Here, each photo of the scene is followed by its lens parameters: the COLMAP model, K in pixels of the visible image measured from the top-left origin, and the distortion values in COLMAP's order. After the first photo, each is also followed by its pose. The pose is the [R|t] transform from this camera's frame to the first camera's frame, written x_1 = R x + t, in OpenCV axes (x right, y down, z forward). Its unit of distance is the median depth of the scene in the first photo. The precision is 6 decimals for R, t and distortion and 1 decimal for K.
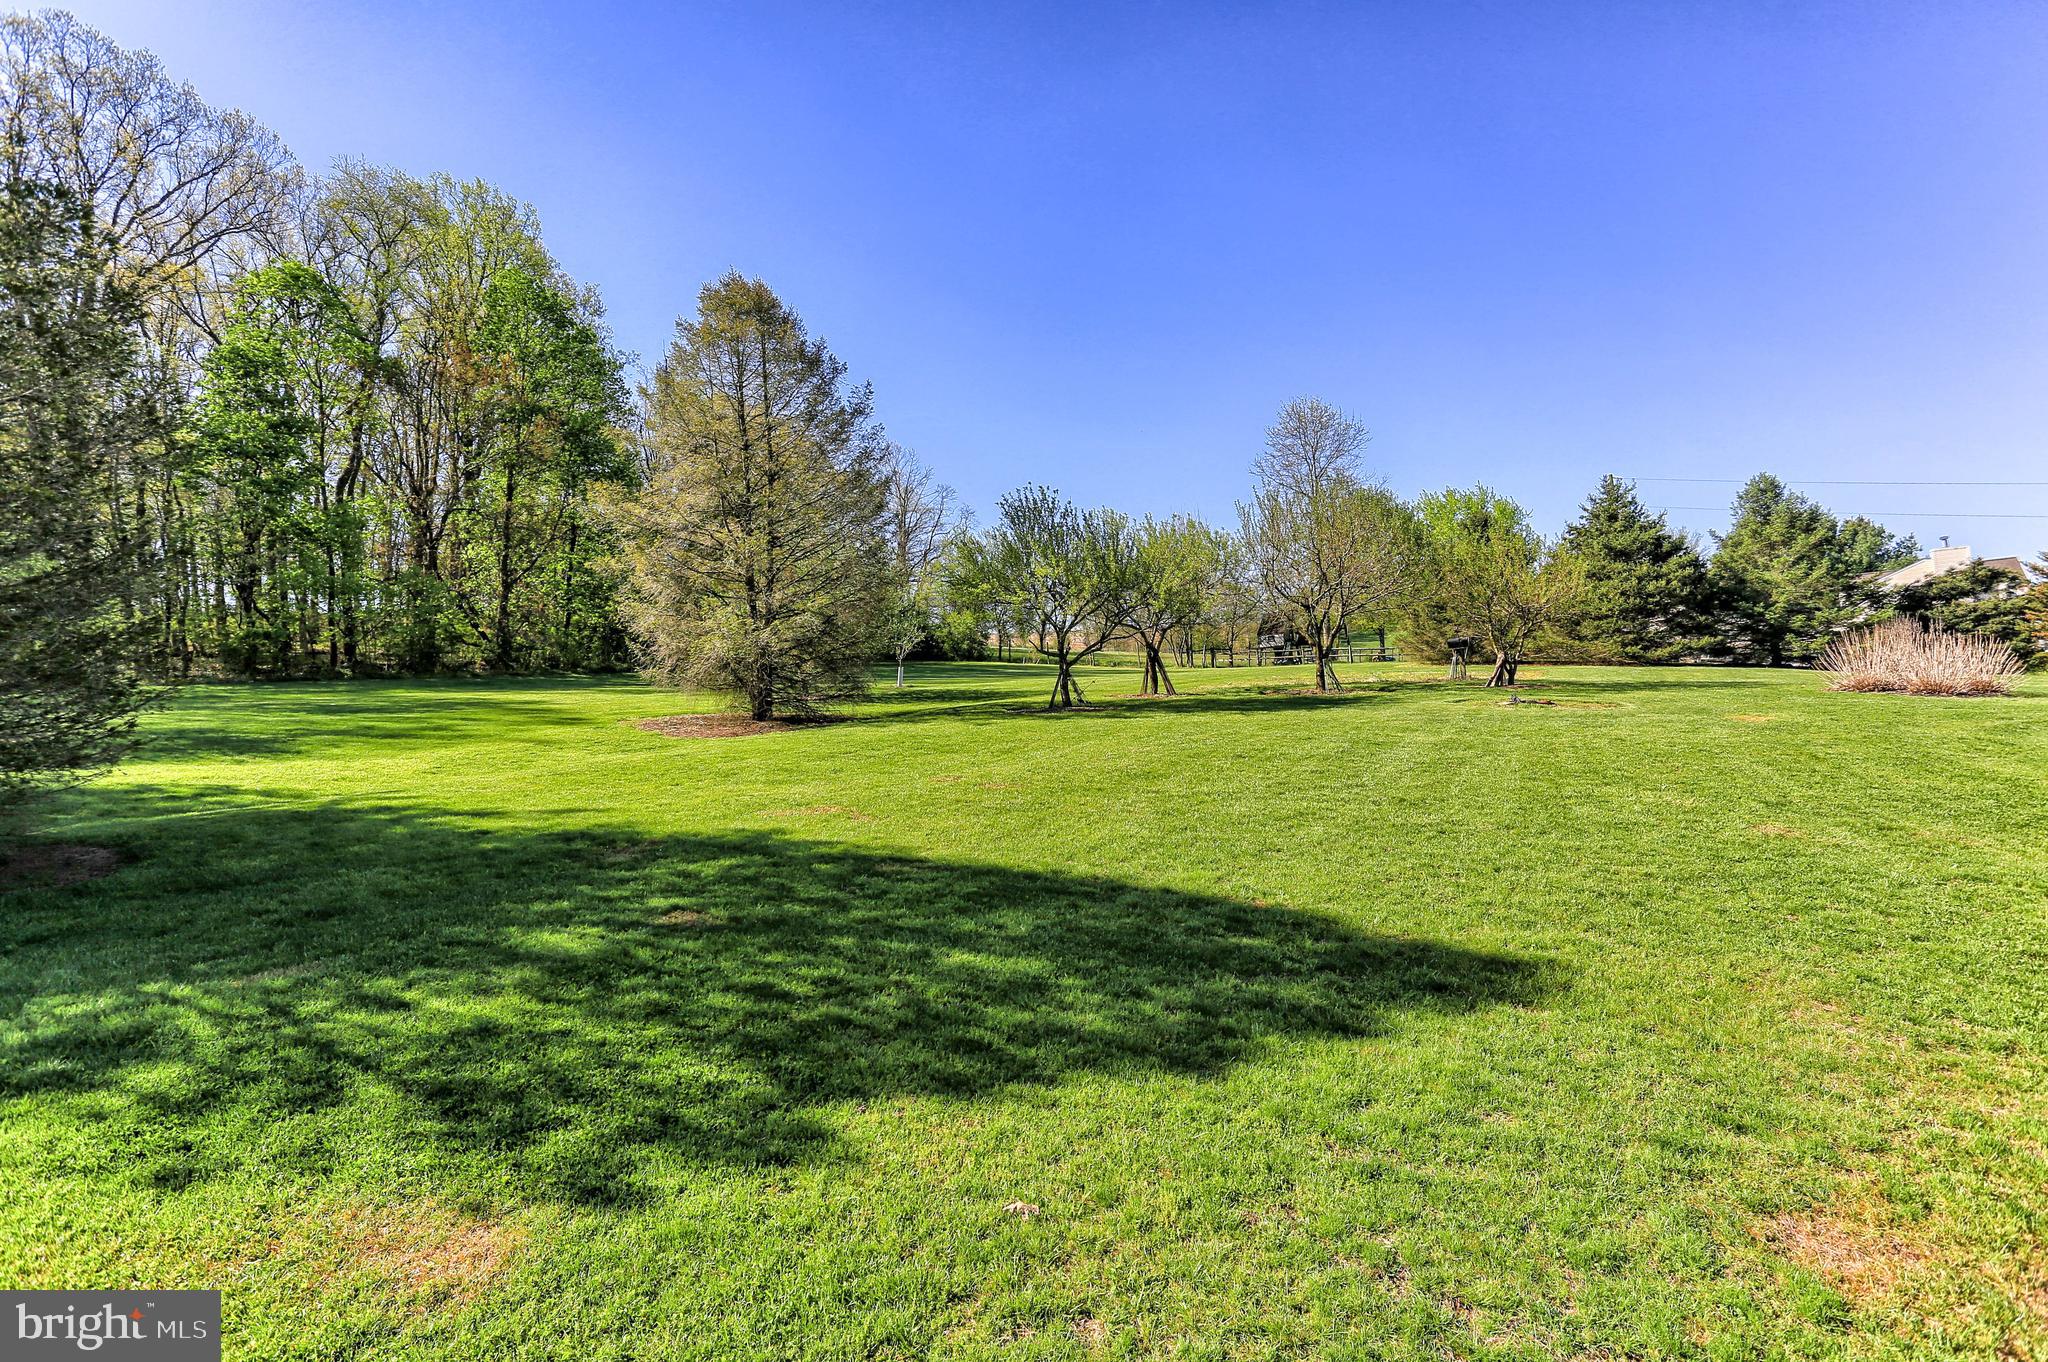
lens RADIAL K [[1043.7, 0, 1009.3], [0, 1043.7, 676.3], [0, 0, 1]] dist [-0.010782, 0.000700]
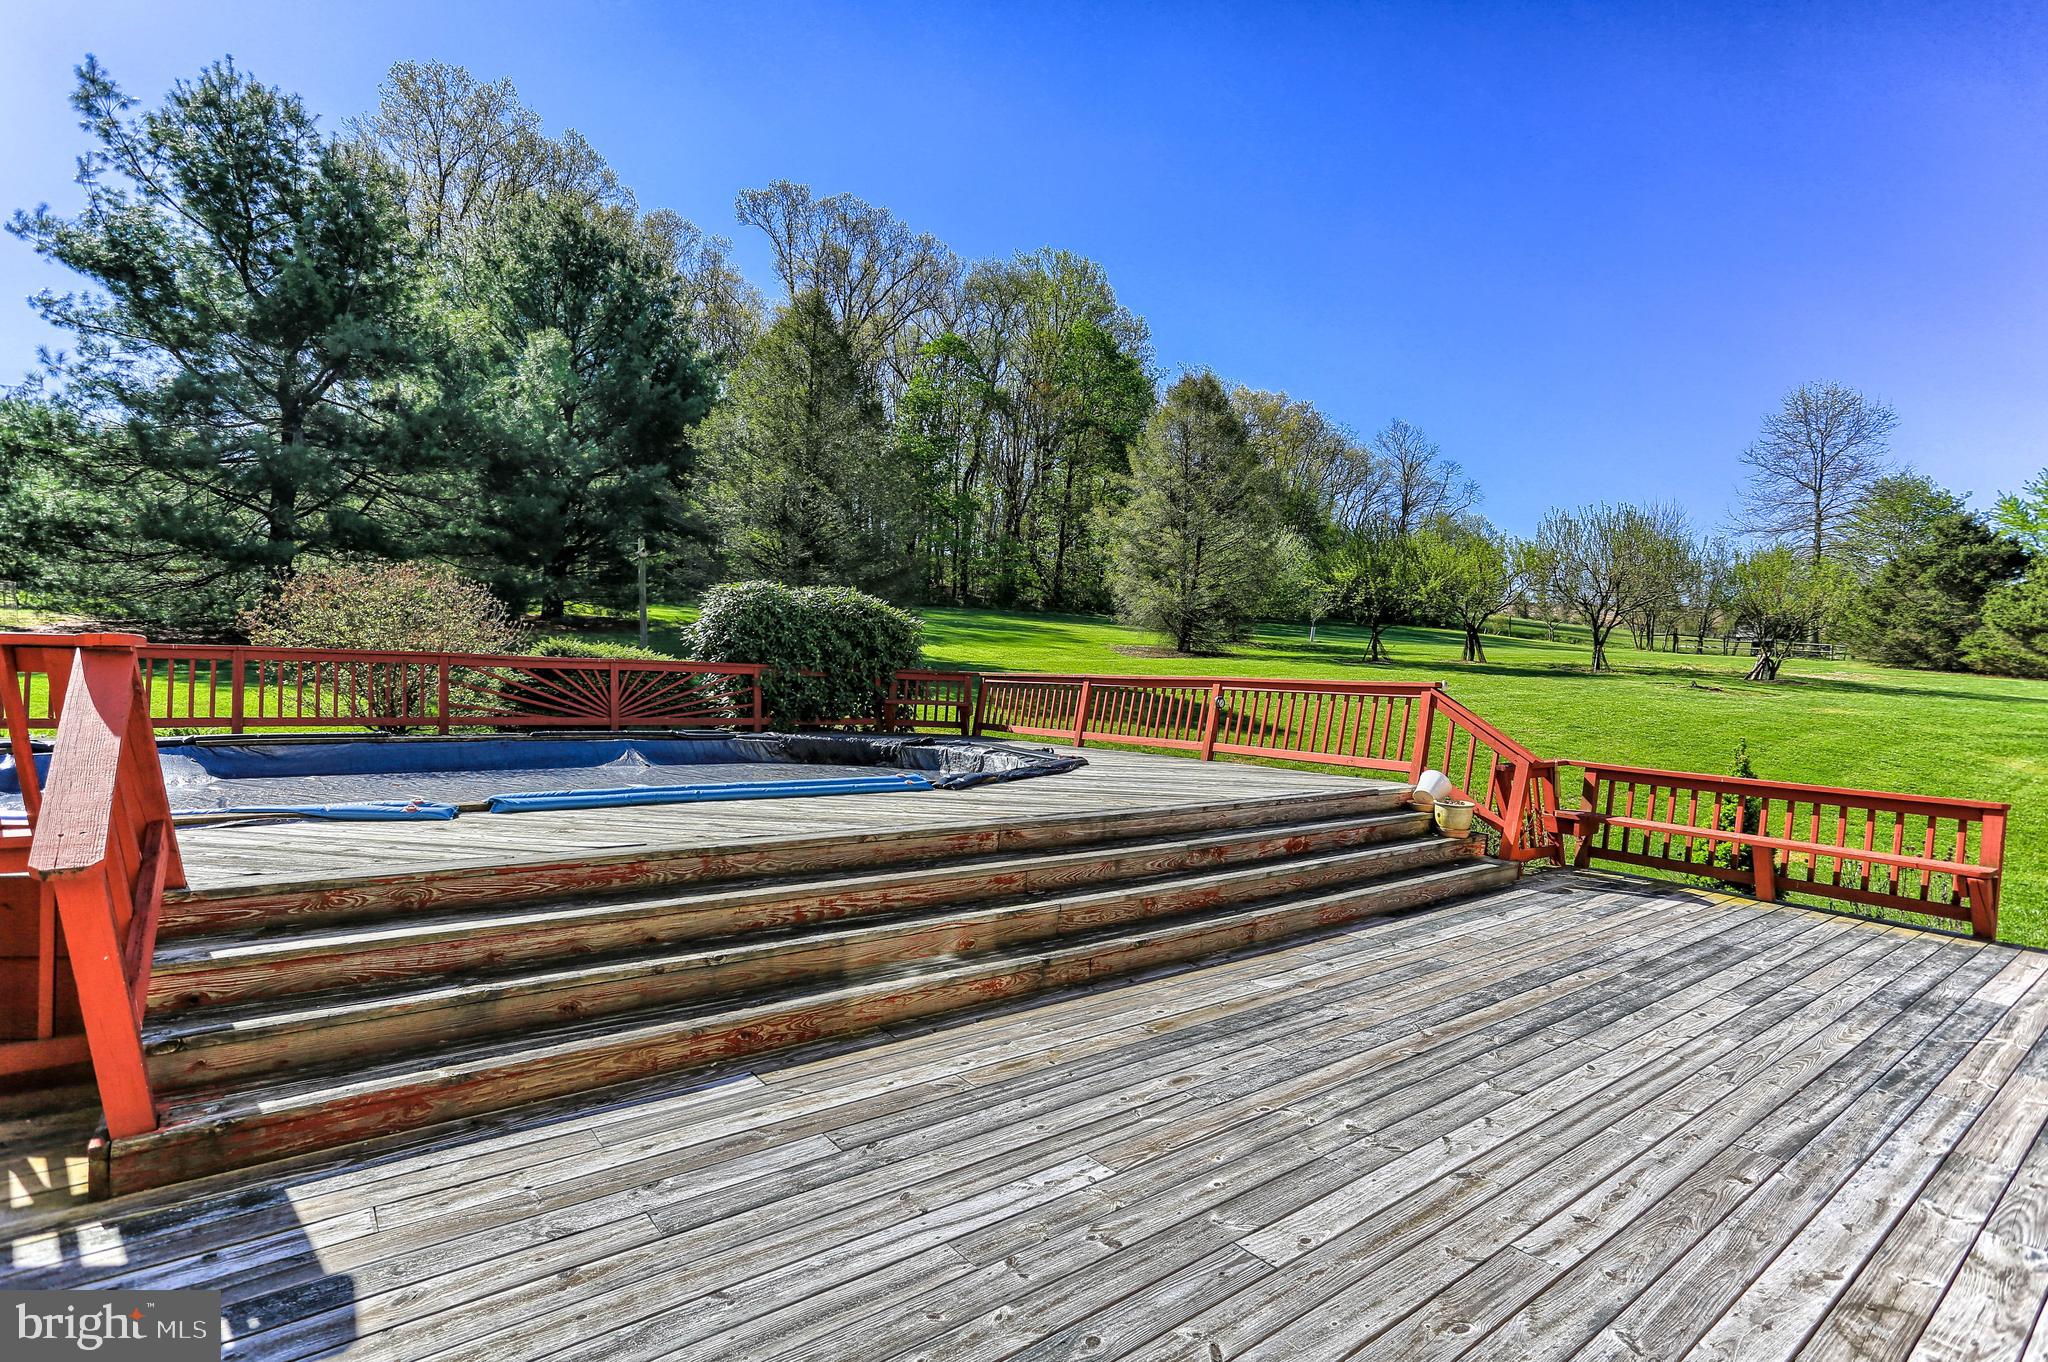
lens RADIAL K [[1010.6, 0, 999.9], [0, 1010.6, 669.5], [0, 0, 1]] dist [-0.009331, 0.000625]
pose [[0.863509, 0.100367, -0.494245, 0.146503], [-0.078990, 0.994818, 0.064014, -0.004394], [0.498109, -0.016236, 0.866963, -0.244686]]
